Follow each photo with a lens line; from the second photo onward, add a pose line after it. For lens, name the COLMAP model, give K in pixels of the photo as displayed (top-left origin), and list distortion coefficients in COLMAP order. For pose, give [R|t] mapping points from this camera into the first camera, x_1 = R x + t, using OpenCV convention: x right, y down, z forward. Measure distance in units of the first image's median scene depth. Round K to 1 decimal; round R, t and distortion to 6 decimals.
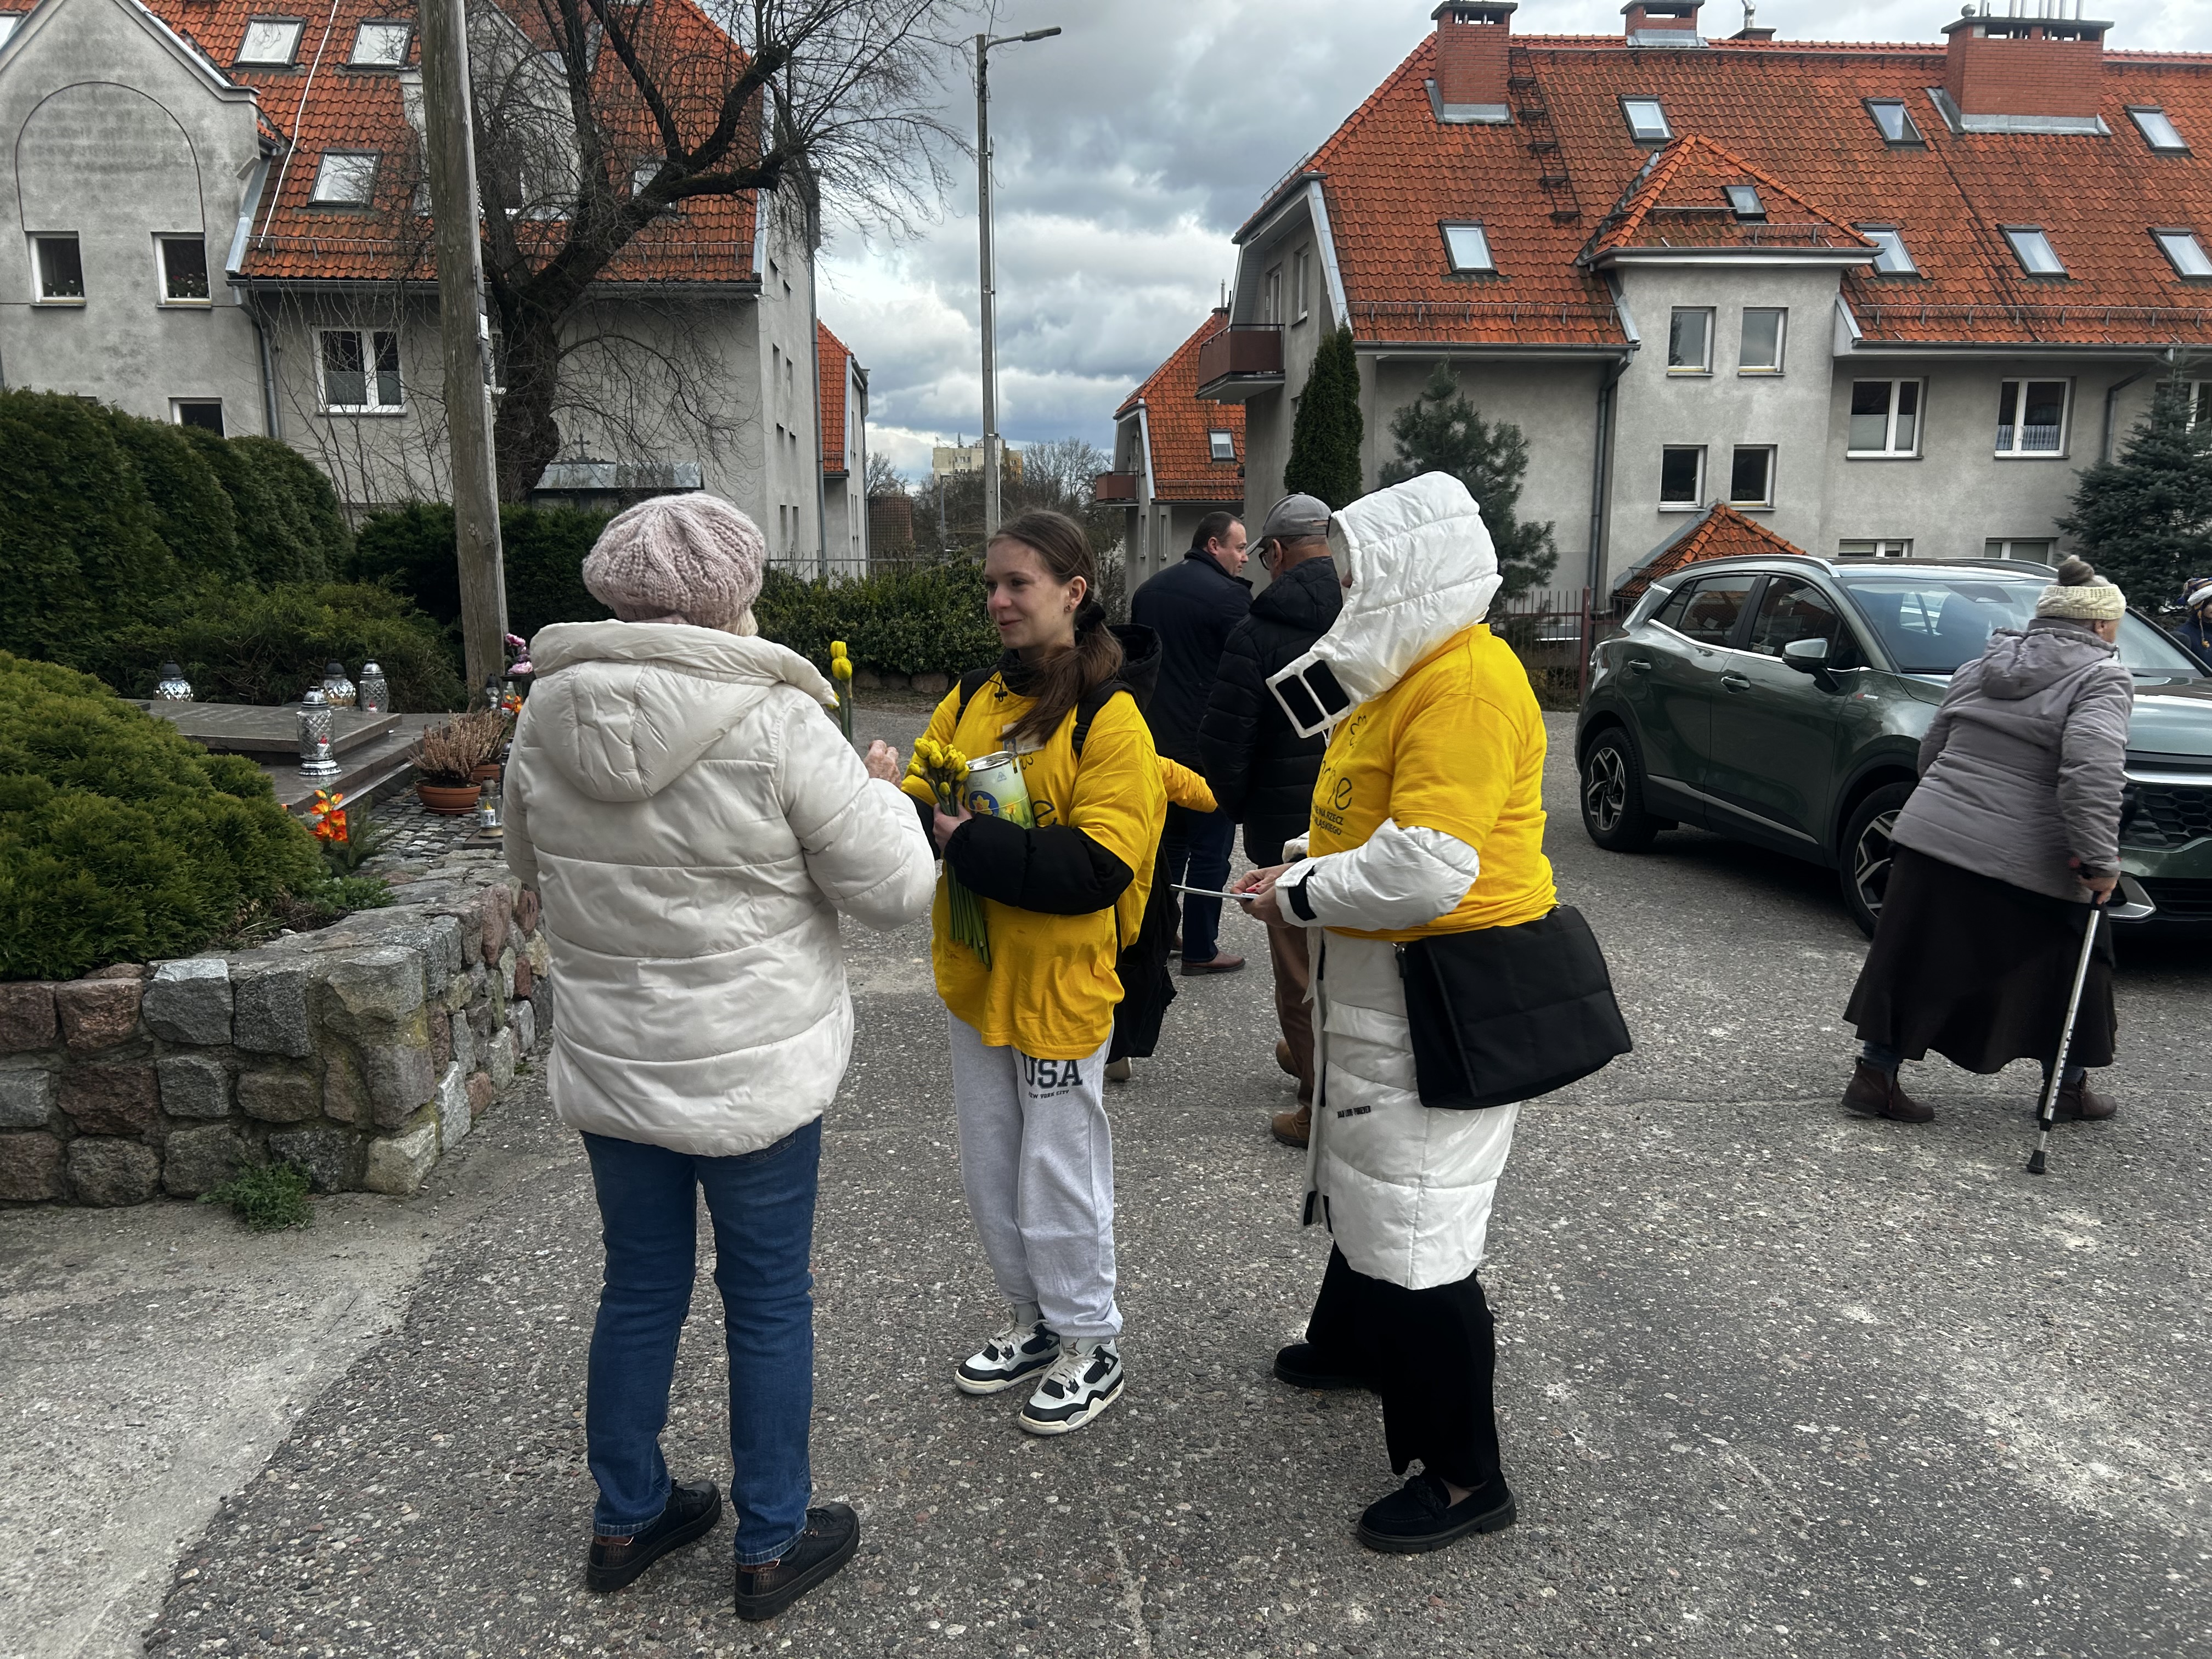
lens RADIAL K [[1659.0, 0, 1099.9], [0, 1659.0, 835.2], [0, 0, 1]] dist [0.044608, -0.045713]
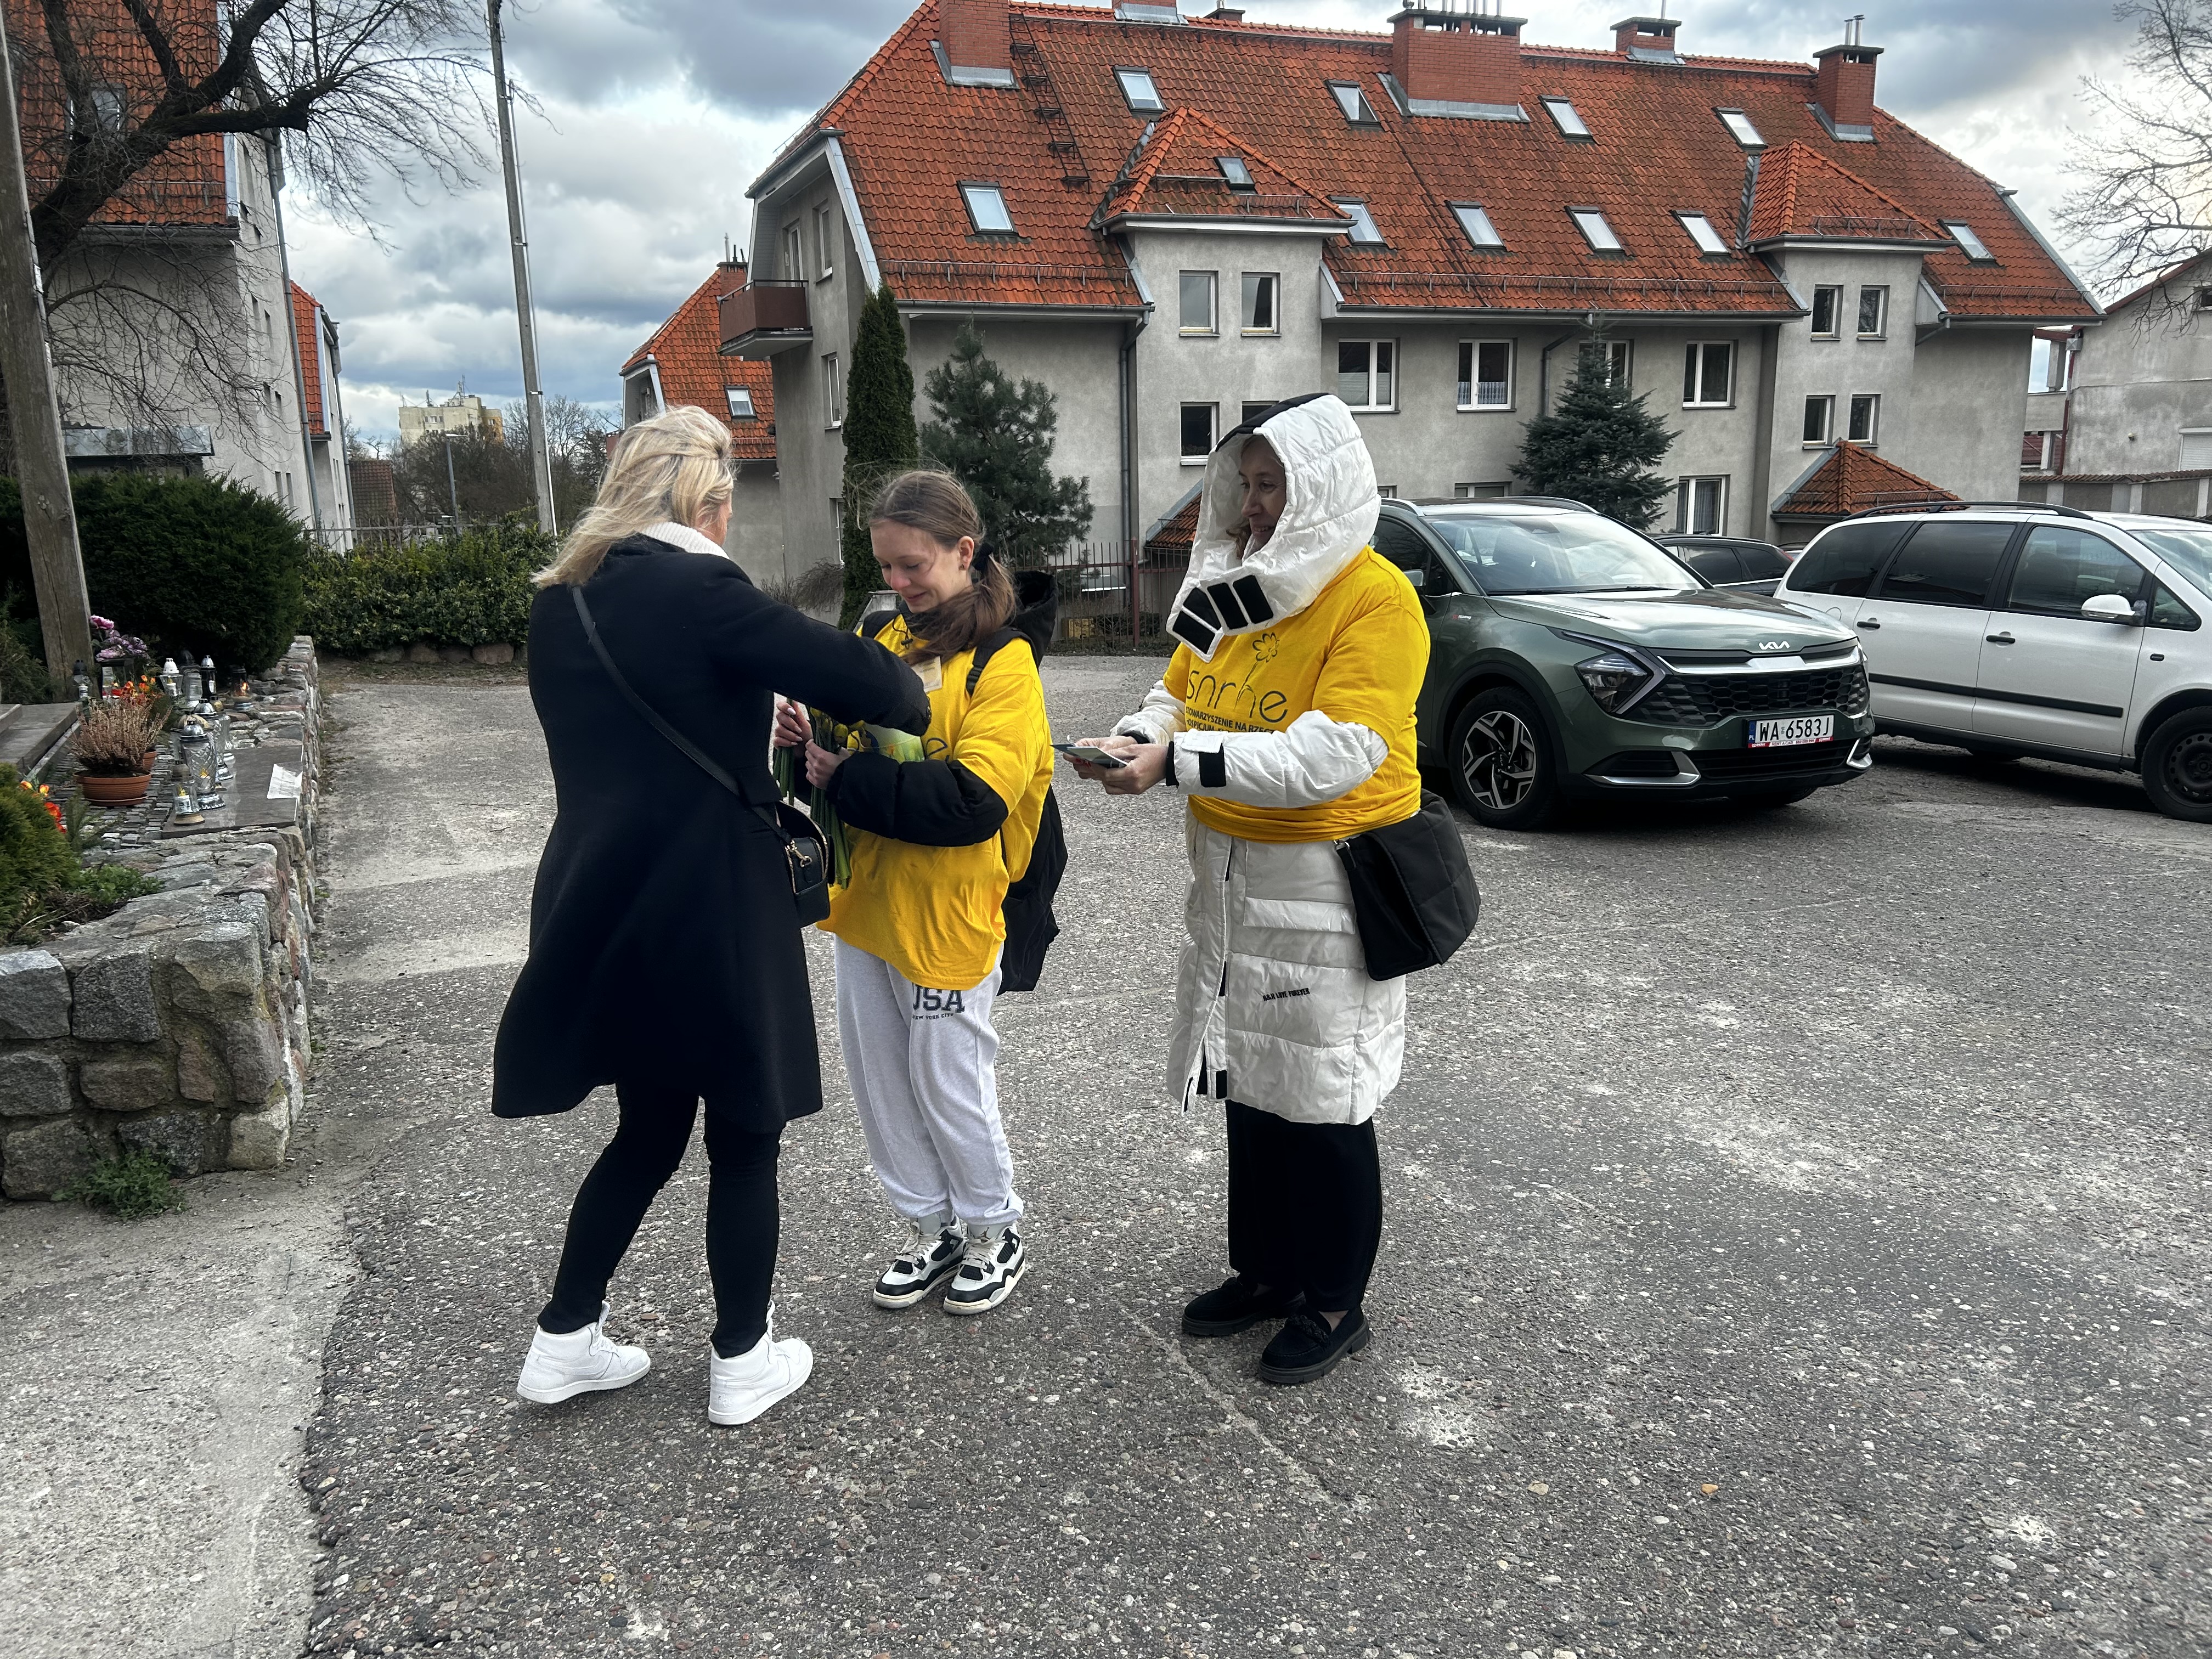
lens RADIAL K [[1659.0, 0, 1095.8], [0, 1659.0, 832.7], [0, 0, 1]] dist [0.044608, -0.045713]
pose [[0.958772, -0.078608, 0.273087, -0.175376], [0.072336, 0.996835, 0.032975, 0.016116], [-0.274815, -0.011861, 0.961424, -0.078246]]
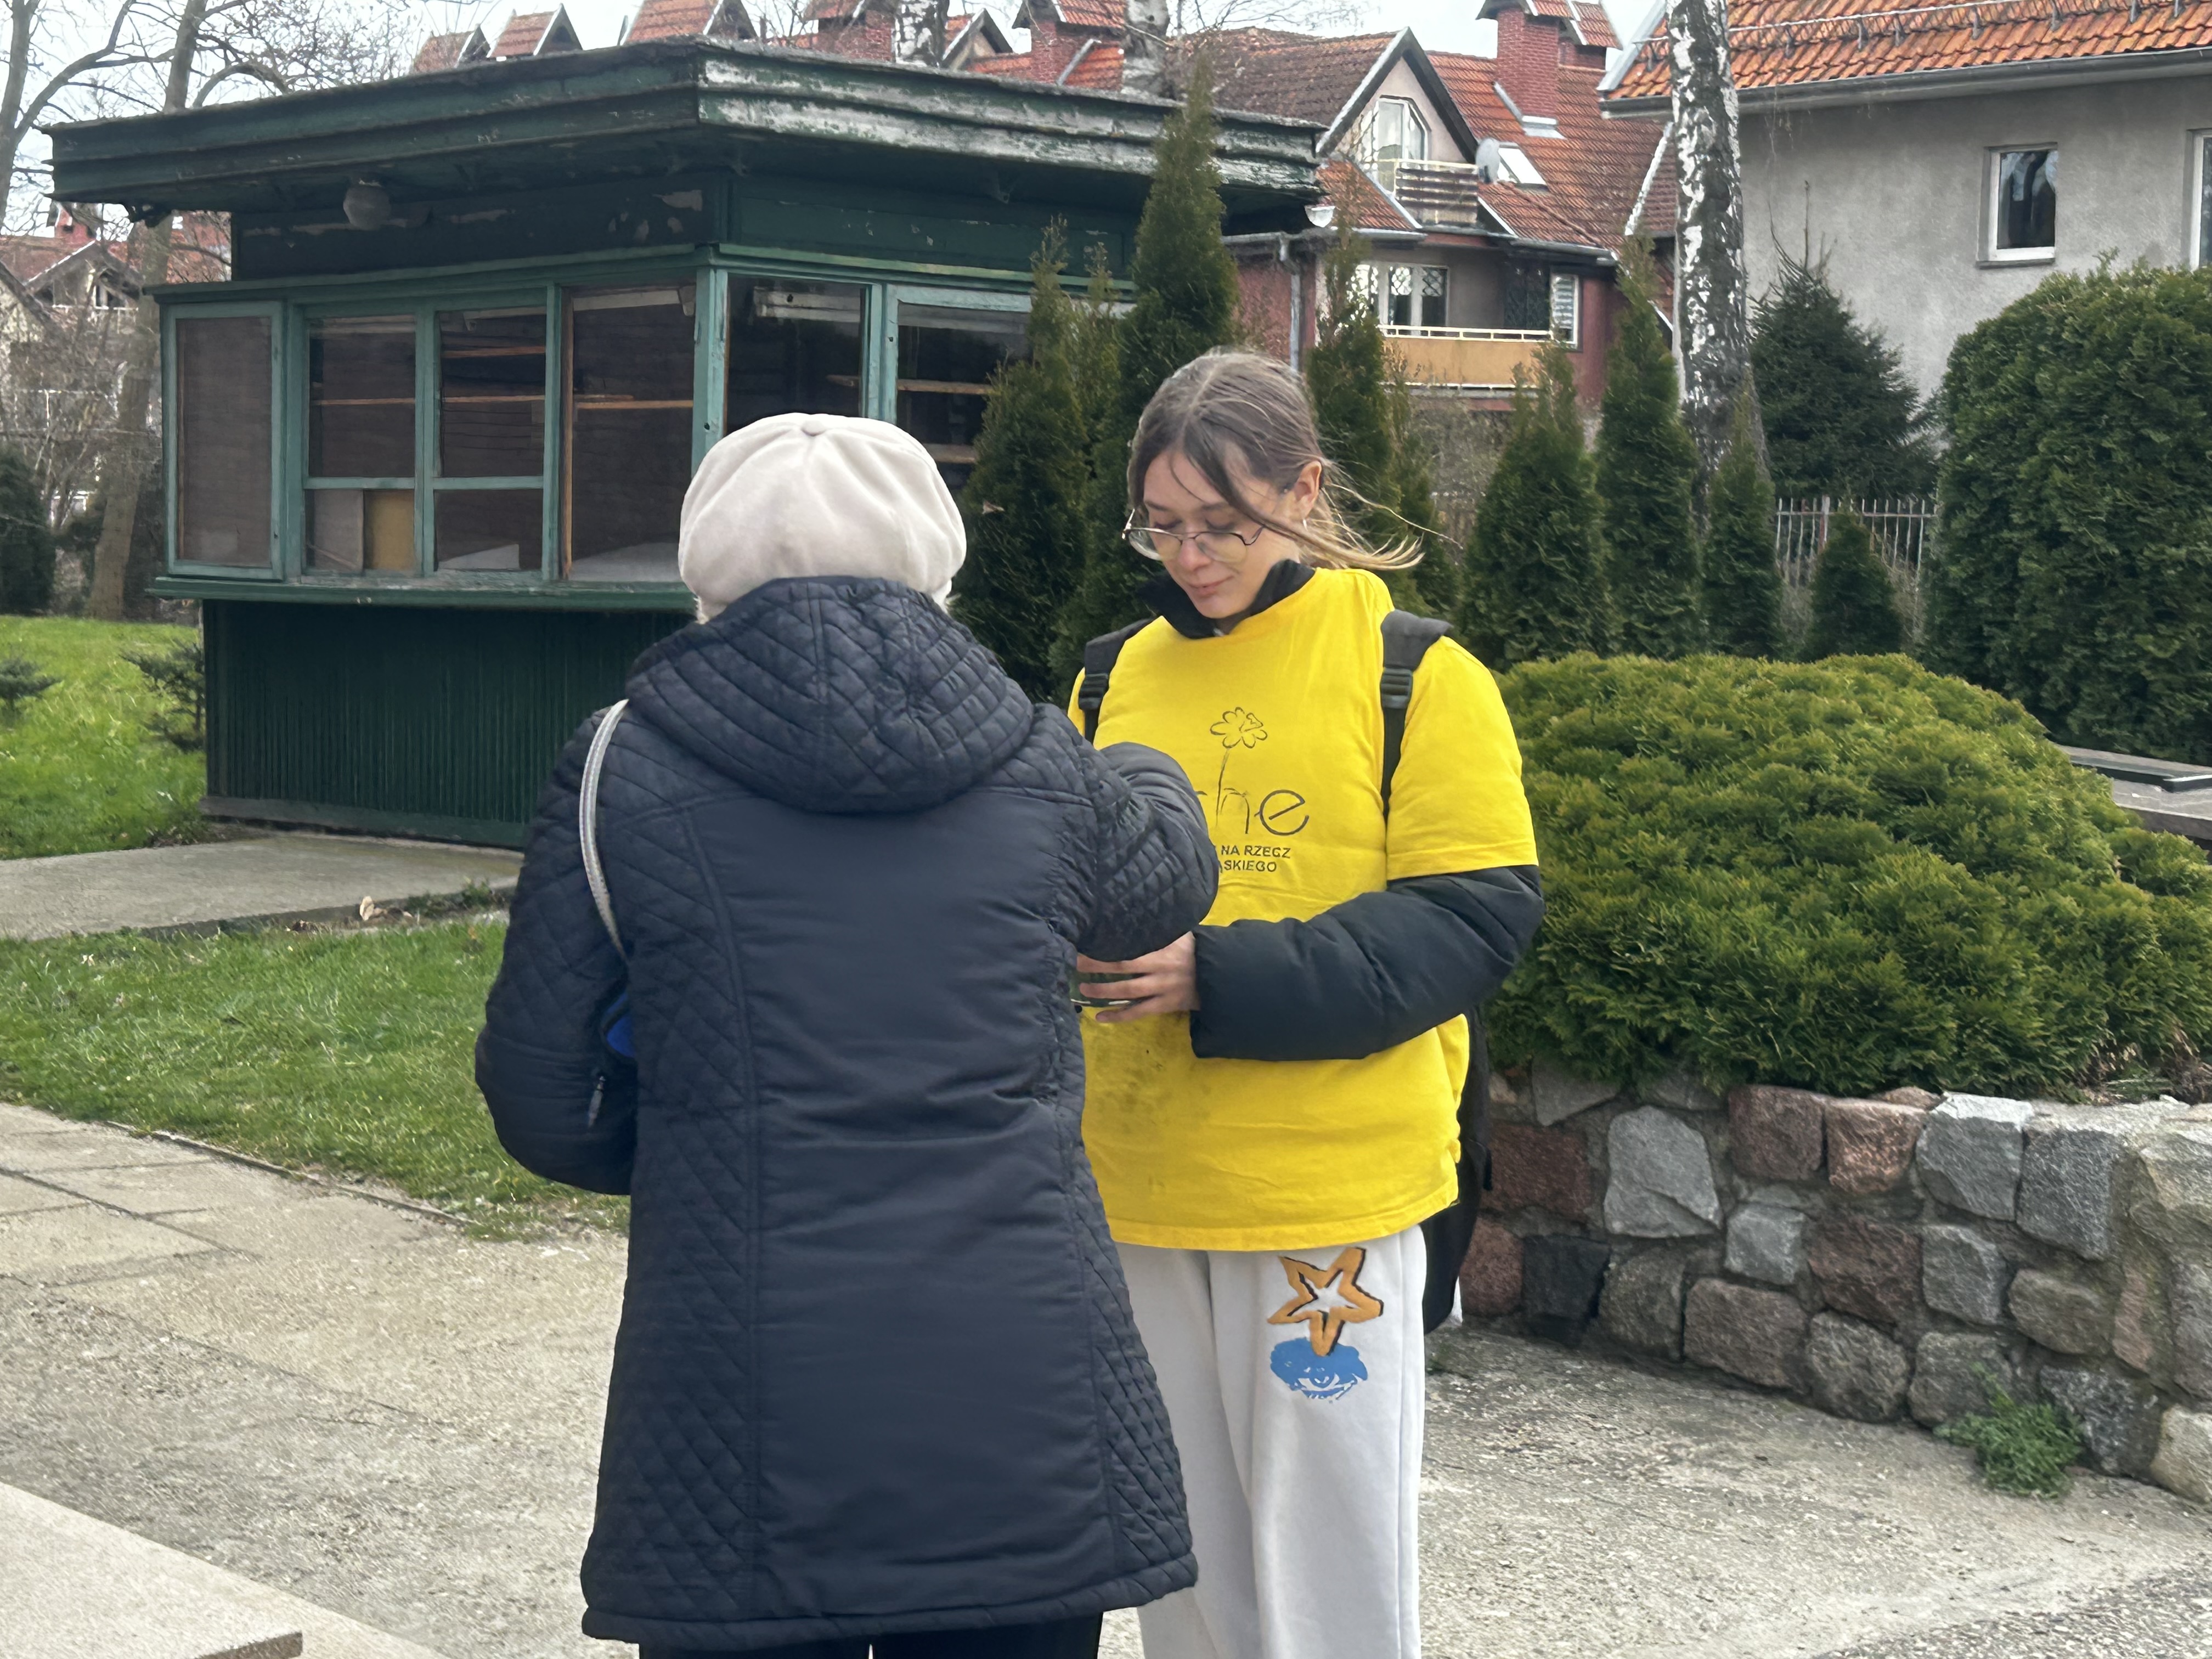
lens RADIAL K [[3691.8, 0, 1198.1], [0, 3691.8, 861.5], [0, 0, 1]] dist [0.109692, 0.000000]
pose [[0.628952, 0.092017, -0.771979, 0.378040], [-0.158180, 0.987347, -0.011186, 0.040425], [0.761182, 0.129147, 0.635549, -0.218199]]
